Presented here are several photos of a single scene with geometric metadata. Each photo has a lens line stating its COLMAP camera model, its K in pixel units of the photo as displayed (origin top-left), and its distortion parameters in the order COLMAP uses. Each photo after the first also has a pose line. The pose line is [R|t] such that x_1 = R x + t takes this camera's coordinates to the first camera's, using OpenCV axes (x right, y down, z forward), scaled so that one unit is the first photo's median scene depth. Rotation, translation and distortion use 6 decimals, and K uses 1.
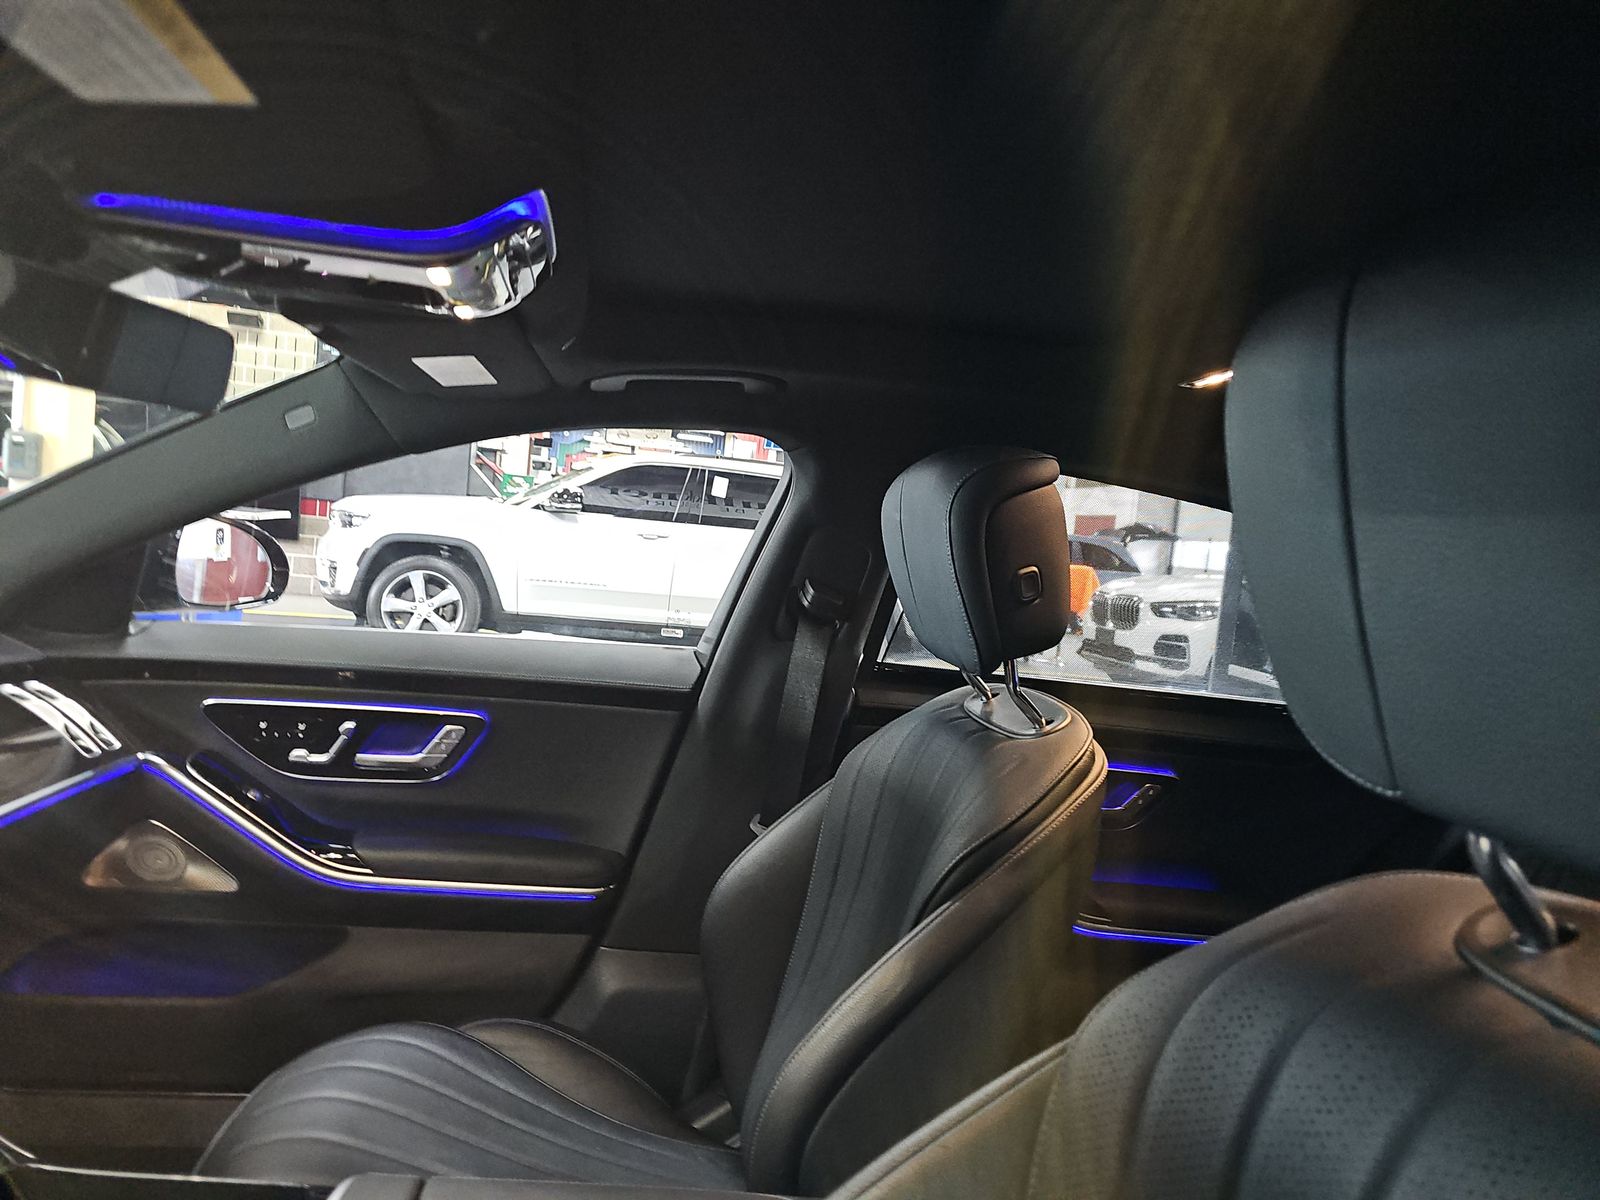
lens RADIAL K [[1167.6, 0, 796.1], [0, 1167.6, 596.0], [0, 0, 1]] dist [0.101272, -0.001740]
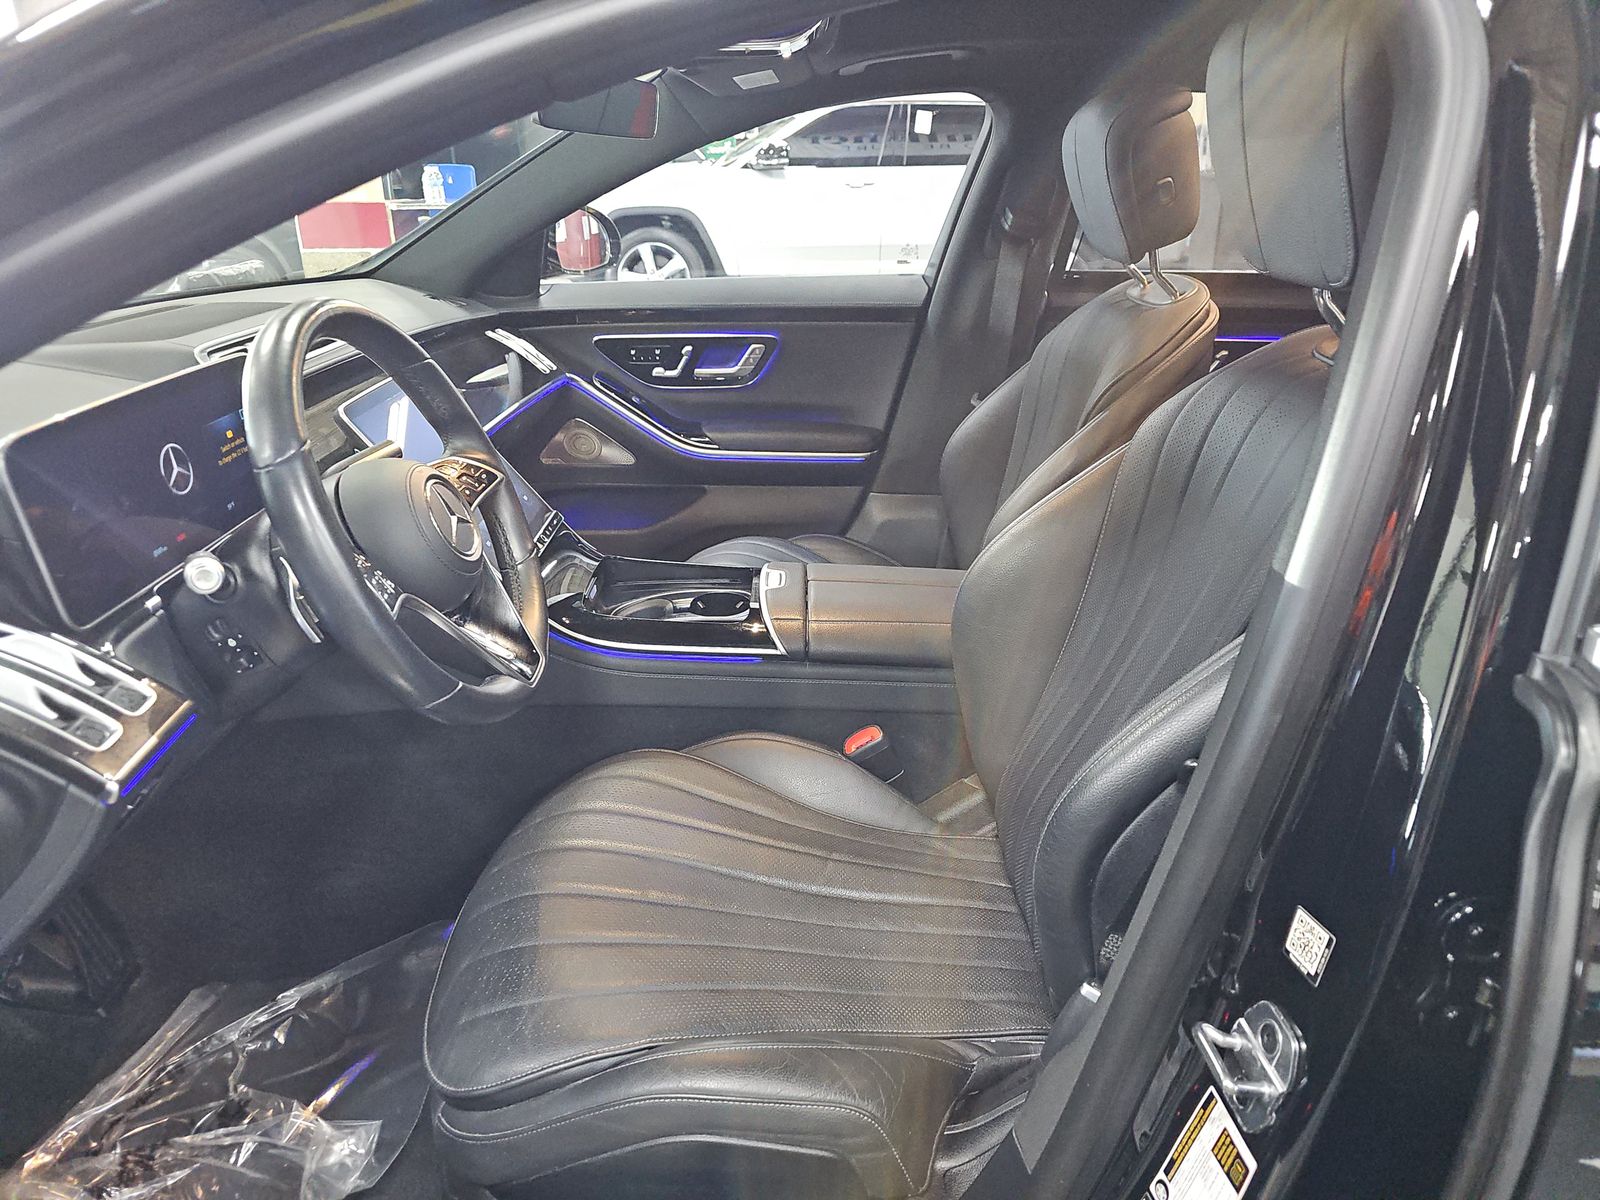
lens RADIAL K [[1167.6, 0, 796.1], [0, 1167.6, 596.0], [0, 0, 1]] dist [0.101272, -0.001740]
pose [[0.981320, -0.039046, -0.188376, 0.010353], [0.090871, 0.957144, 0.274986, 0.015489], [0.169566, -0.286967, 0.942813, -0.406811]]
